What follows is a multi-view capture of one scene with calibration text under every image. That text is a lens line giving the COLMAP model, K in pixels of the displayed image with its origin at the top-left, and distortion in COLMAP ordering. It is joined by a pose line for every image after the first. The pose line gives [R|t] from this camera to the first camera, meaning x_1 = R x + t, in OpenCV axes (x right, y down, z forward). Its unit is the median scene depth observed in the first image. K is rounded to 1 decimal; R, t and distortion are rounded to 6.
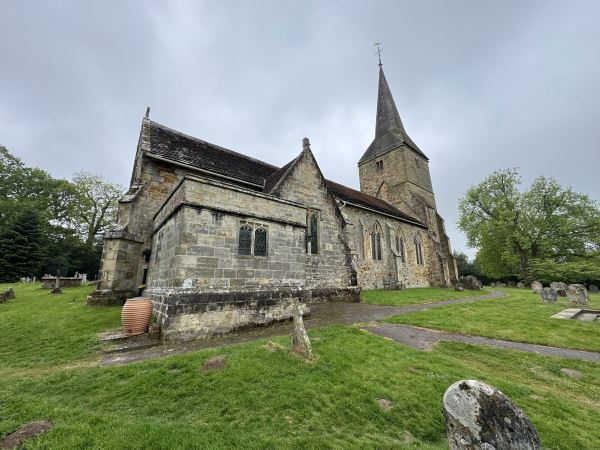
lens RADIAL K [[238.7, 0, 300.0], [0, 238.7, 225.0], [0, 0, 1]] dist [-0.000264, -0.000050]
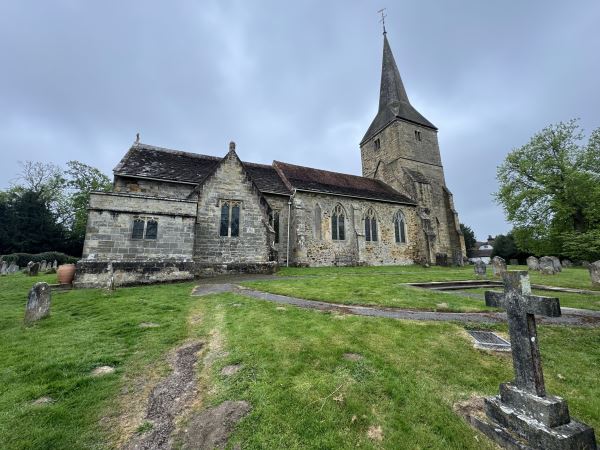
lens RADIAL K [[238.7, 0, 300.0], [0, 238.7, 225.0], [0, 0, 1]] dist [-0.000264, -0.000050]
pose [[0.964142, -0.056699, -0.259261, 0.688632], [0.072158, 0.996114, 0.050498, 0.021364], [0.255390, -0.067395, 0.964486, -0.116984]]
